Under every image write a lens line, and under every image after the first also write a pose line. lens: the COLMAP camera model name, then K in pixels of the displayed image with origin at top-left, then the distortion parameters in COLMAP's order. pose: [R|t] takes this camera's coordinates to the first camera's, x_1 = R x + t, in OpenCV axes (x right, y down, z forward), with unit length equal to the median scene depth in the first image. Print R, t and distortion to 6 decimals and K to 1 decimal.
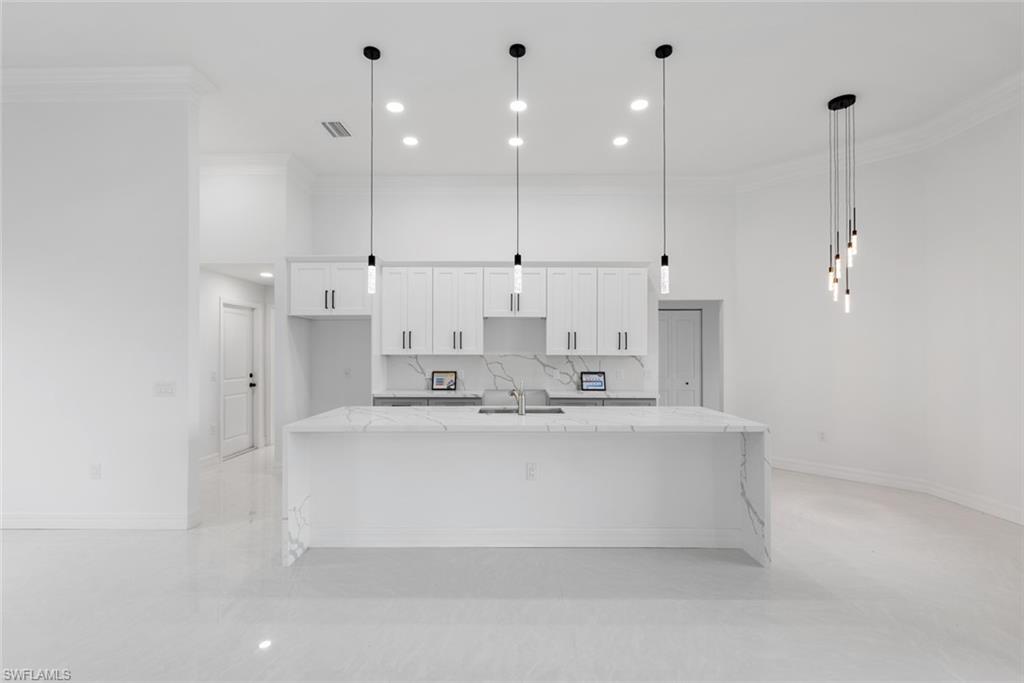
lens RADIAL K [[454.1, 0, 510.1], [0, 454.1, 348.3], [0, 0, 1]] dist [-0.003389, 0.000478]
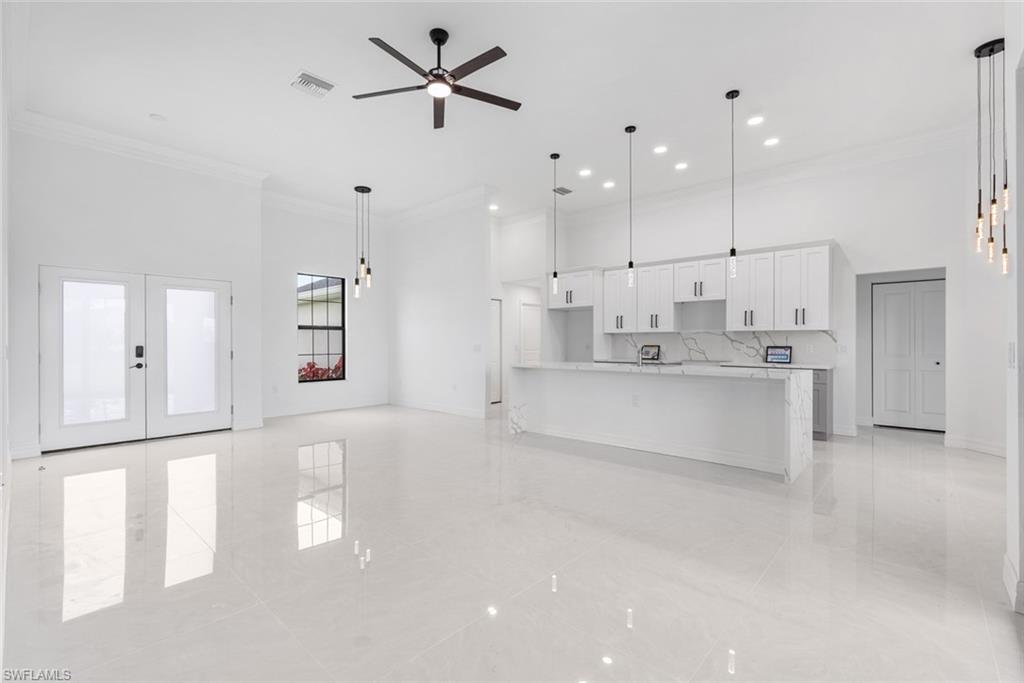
lens RADIAL K [[453.5, 0, 513.7], [0, 453.5, 343.3], [0, 0, 1]] dist [0.002081, 0.000013]
pose [[0.748097, -0.000985, -0.663588, 0.439834], [0.004651, 0.999982, 0.003759, 0.038656], [0.663573, -0.005898, 0.748088, -0.250810]]
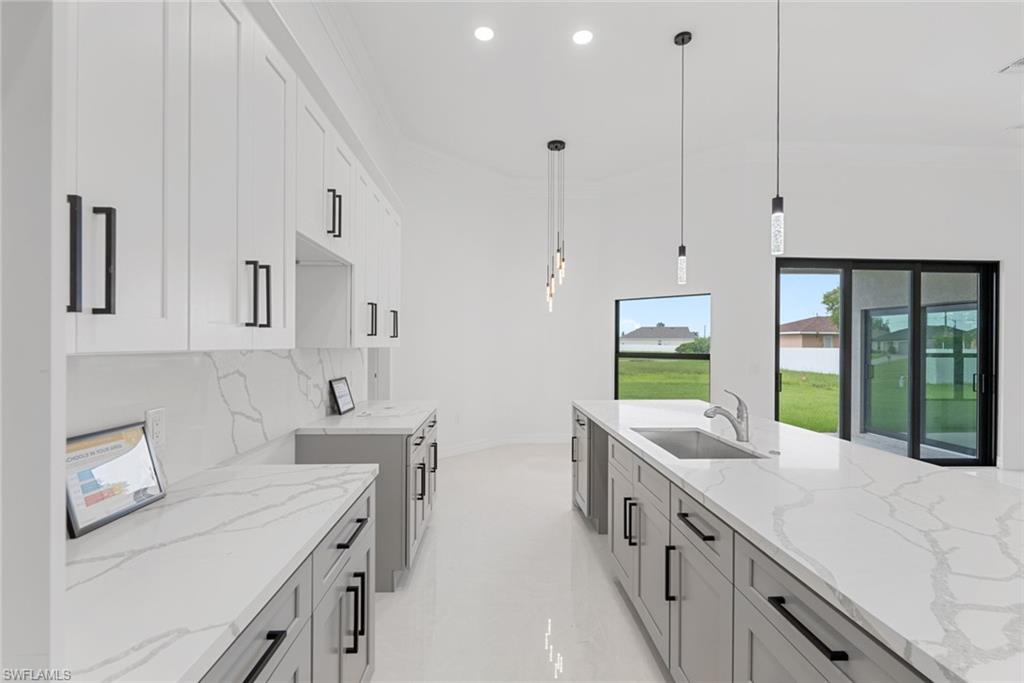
lens RADIAL K [[453.5, 0, 513.7], [0, 453.5, 343.3], [0, 0, 1]] dist [0.002081, 0.000013]
pose [[-0.051835, -0.004131, 0.998647, -0.375541], [-0.014017, 0.999896, 0.003408, 0.006317], [-0.998557, -0.013822, -0.051888, 0.839404]]
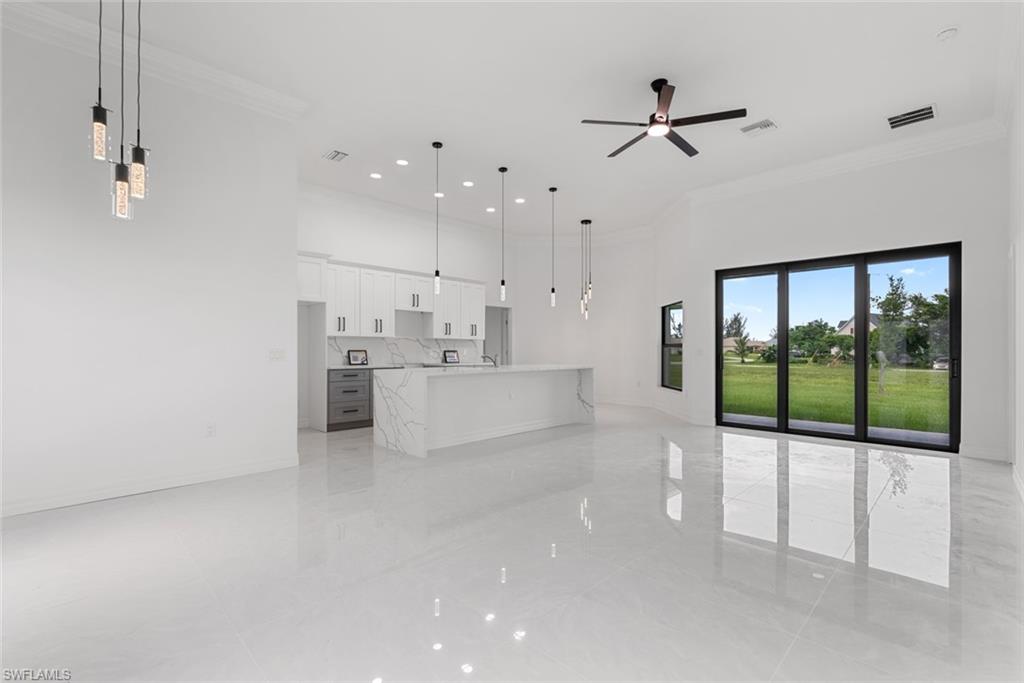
lens RADIAL K [[454.1, 0, 510.1], [0, 454.1, 348.3], [0, 0, 1]] dist [-0.003389, 0.000478]
pose [[0.704169, 0.001433, 0.710031, -0.758147], [-0.005158, 0.999982, 0.003097, 0.040002], [-0.710014, -0.005843, 0.704163, -0.194305]]
